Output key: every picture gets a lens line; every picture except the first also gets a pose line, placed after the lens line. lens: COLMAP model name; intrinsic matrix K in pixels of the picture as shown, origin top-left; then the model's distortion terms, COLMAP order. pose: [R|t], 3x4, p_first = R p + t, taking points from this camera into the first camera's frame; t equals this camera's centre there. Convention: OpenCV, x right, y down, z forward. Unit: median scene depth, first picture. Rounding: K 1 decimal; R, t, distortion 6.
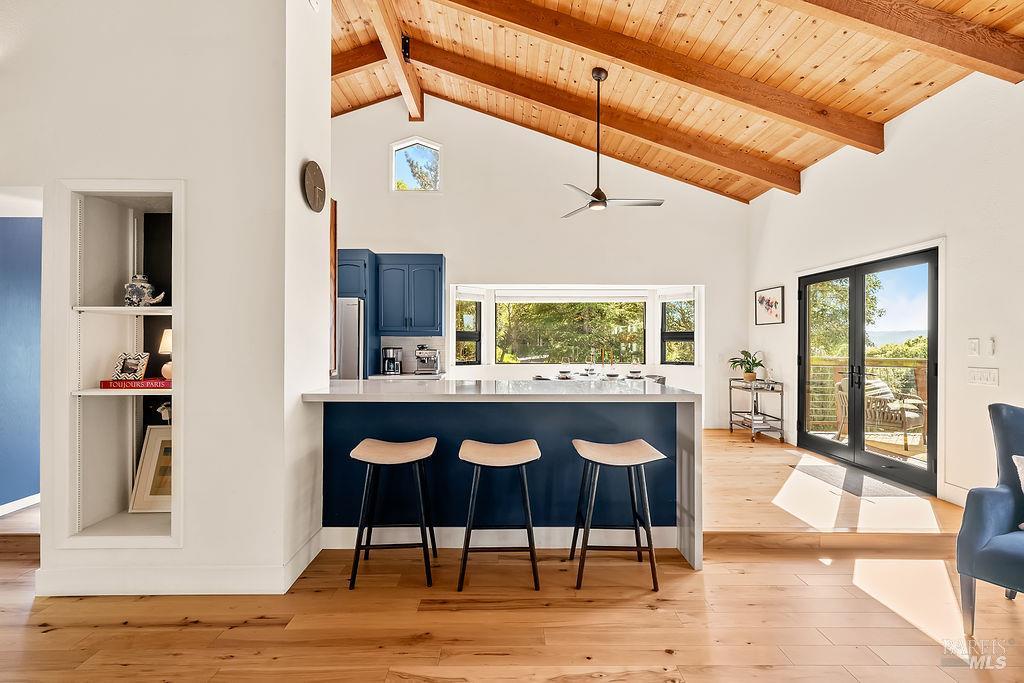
lens RADIAL K [[463.1, 0, 511.5], [0, 463.1, 344.7], [0, 0, 1]] dist [-0.000625, -0.000126]
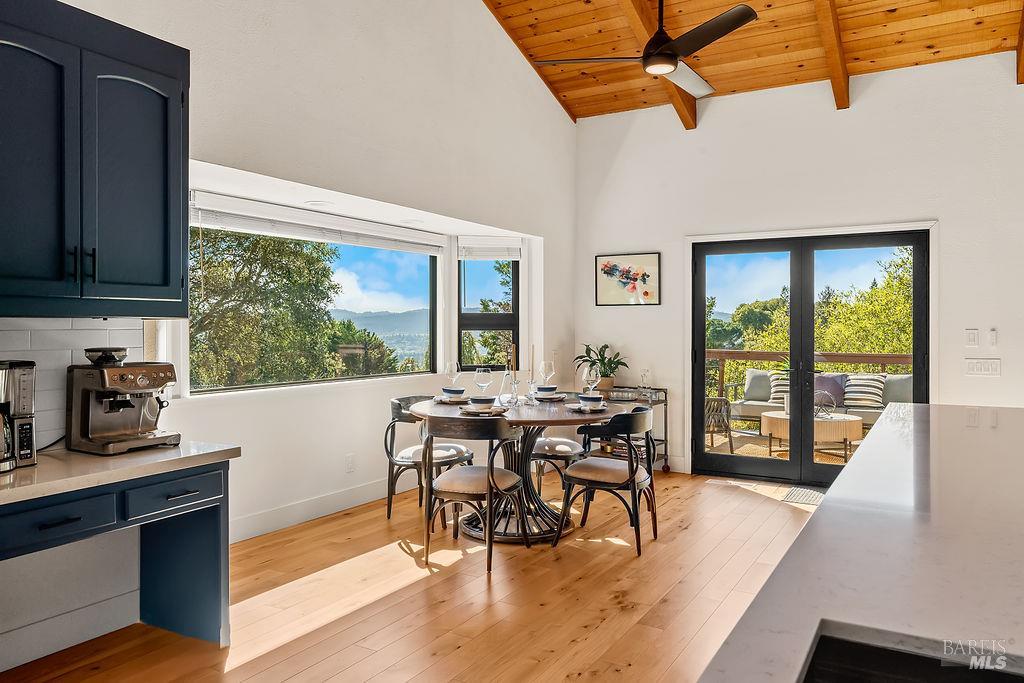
lens RADIAL K [[751.0, 0, 511.6], [0, 751.0, 332.2], [0, 0, 1]] dist [0.003588, 0.001208]
pose [[0.513031, -0.005615, 0.858352, -0.513127], [0.003689, 0.999984, 0.004336, -0.010412], [-0.858362, 0.000942, 0.513044, 0.595586]]
